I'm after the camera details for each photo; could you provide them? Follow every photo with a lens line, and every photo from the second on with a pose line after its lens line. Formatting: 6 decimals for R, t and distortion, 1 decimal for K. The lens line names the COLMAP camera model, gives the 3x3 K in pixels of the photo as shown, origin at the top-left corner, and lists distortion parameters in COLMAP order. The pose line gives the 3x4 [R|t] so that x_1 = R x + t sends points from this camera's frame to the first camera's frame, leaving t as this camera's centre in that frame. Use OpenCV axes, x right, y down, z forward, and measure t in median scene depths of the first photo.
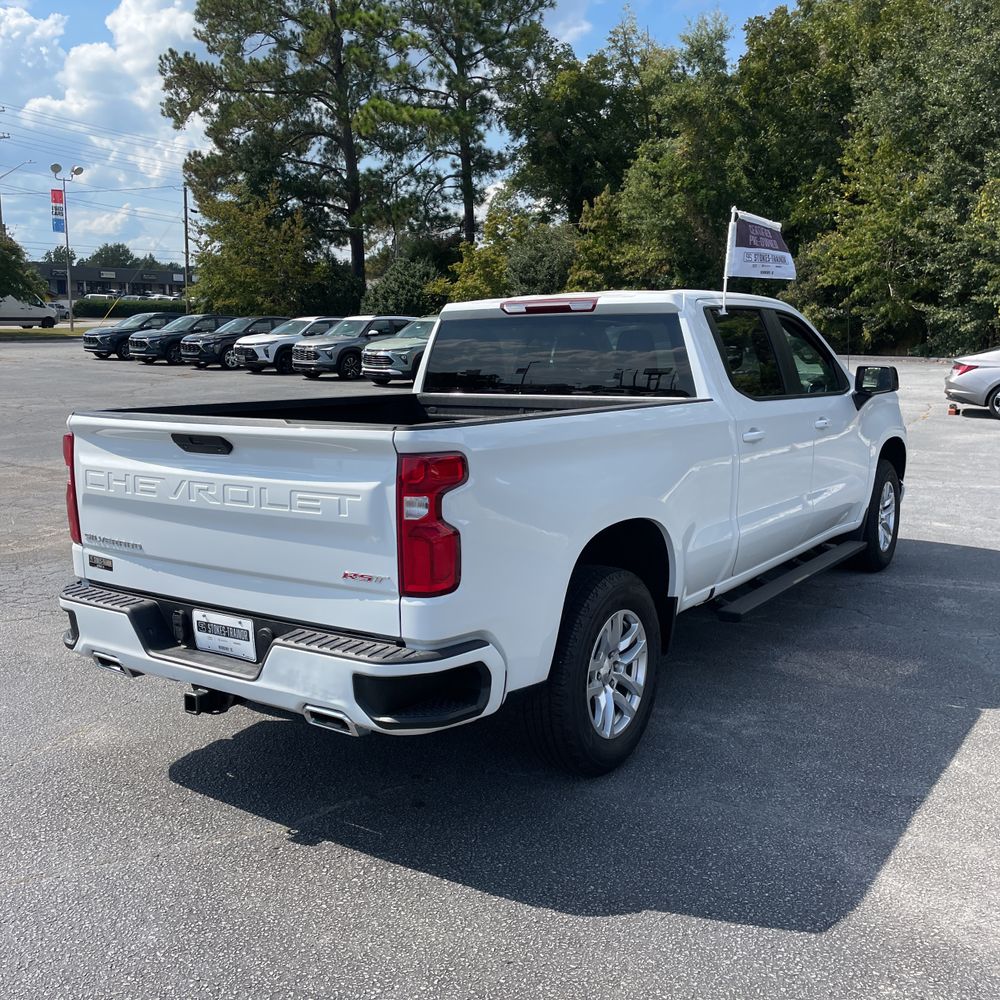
lens RADIAL K [[1008.6, 0, 503.9], [0, 1008.6, 490.6], [0, 0, 1]] dist [0.099455, -0.134873]
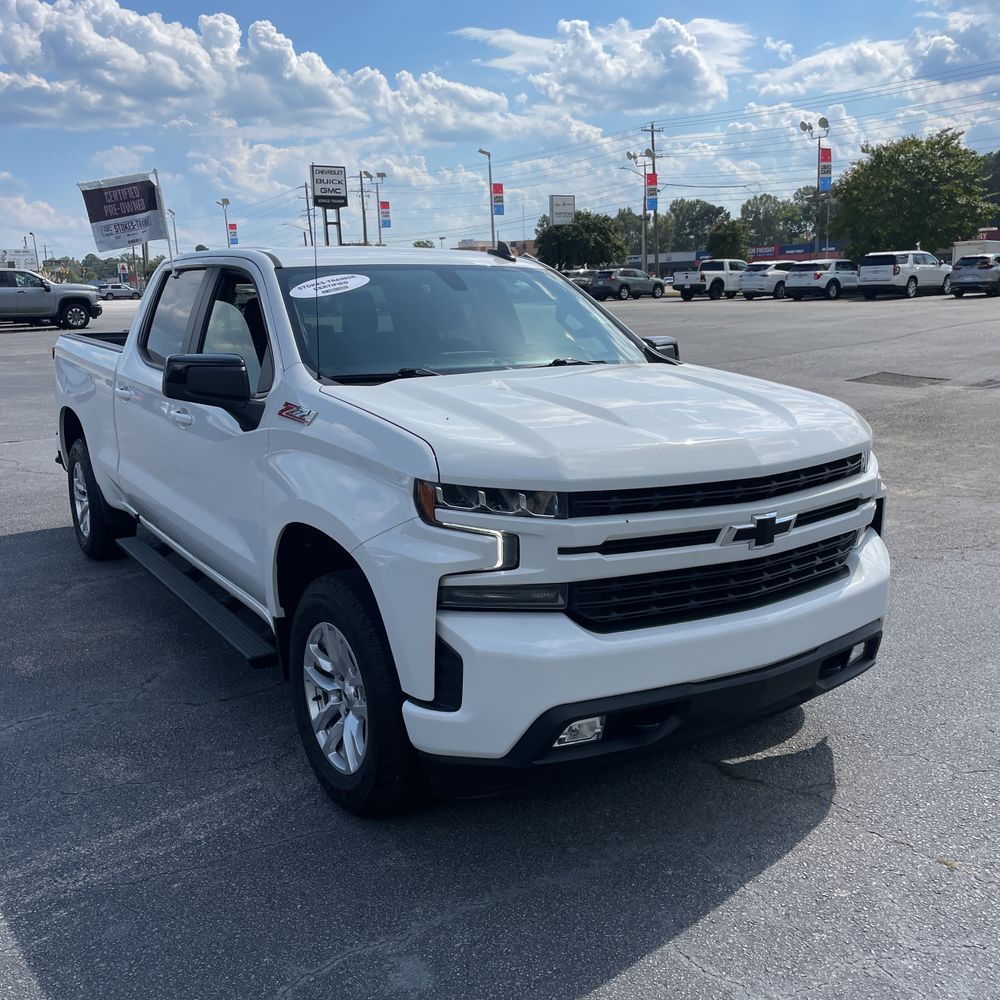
lens RADIAL K [[1013.7, 0, 507.4], [0, 1013.7, 493.1], [0, 0, 1]] dist [0.098967, -0.139376]
pose [[-0.395440, 0.194775, -0.897602, 0.137458], [-0.119289, 0.958089, 0.260453, -0.036158], [0.910713, 0.210068, -0.355632, 0.226522]]
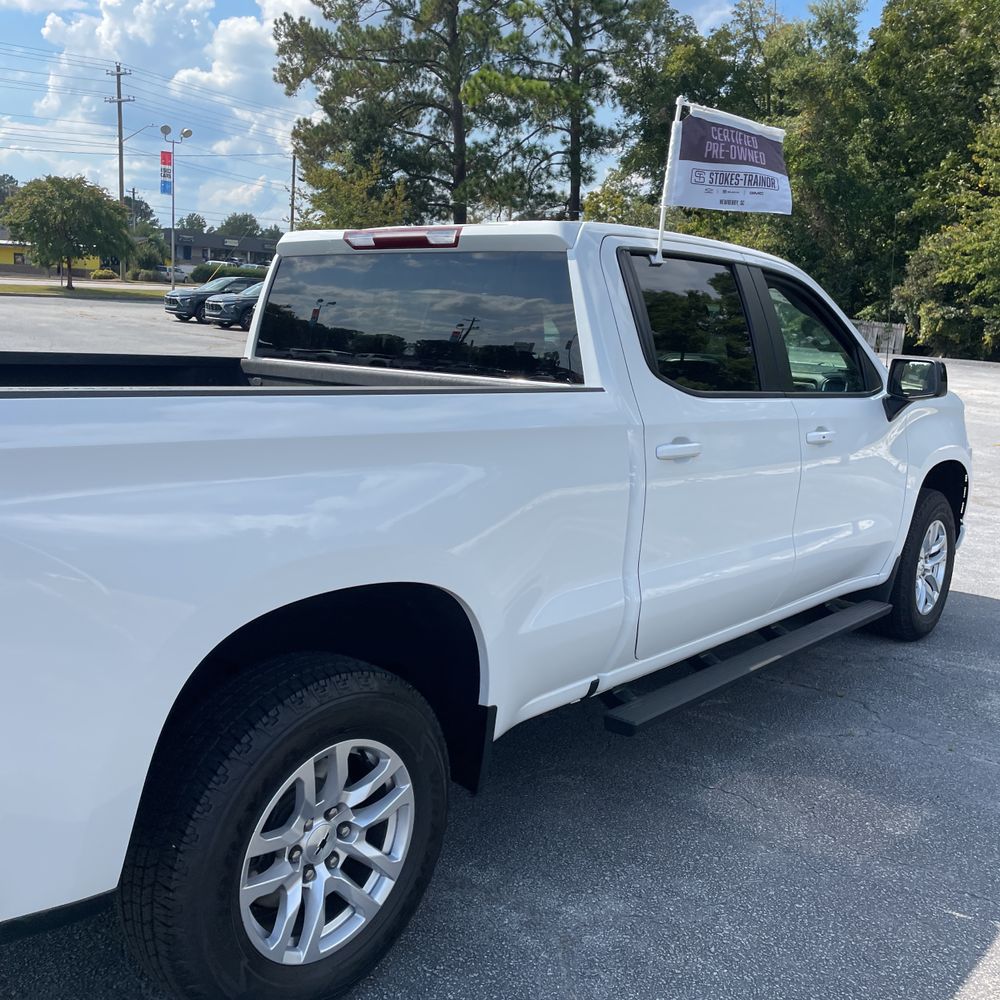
lens RADIAL K [[1013.7, 0, 507.4], [0, 1013.7, 493.1], [0, 0, 1]] dist [0.098967, -0.139376]
pose [[0.993139, 0.069402, -0.094122, 0.025405], [-0.067833, 0.997501, 0.019776, -0.004062], [0.095259, -0.013256, 0.995364, 0.043361]]
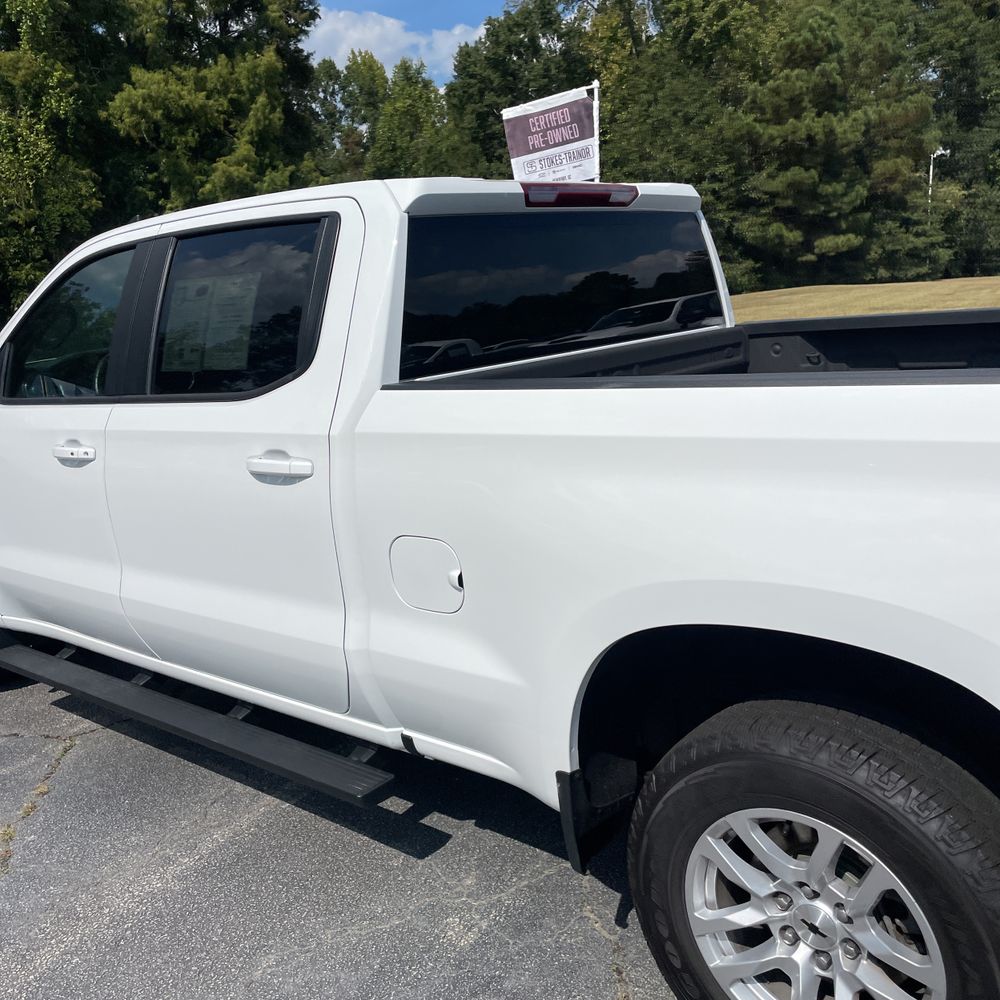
lens RADIAL K [[1013.7, 0, 507.4], [0, 1013.7, 493.1], [0, 0, 1]] dist [0.098967, -0.139376]
pose [[0.121814, -0.198694, 0.972462, -0.075358], [0.219013, 0.960990, 0.168916, -0.016775], [-0.968088, 0.192405, 0.160578, 0.130732]]
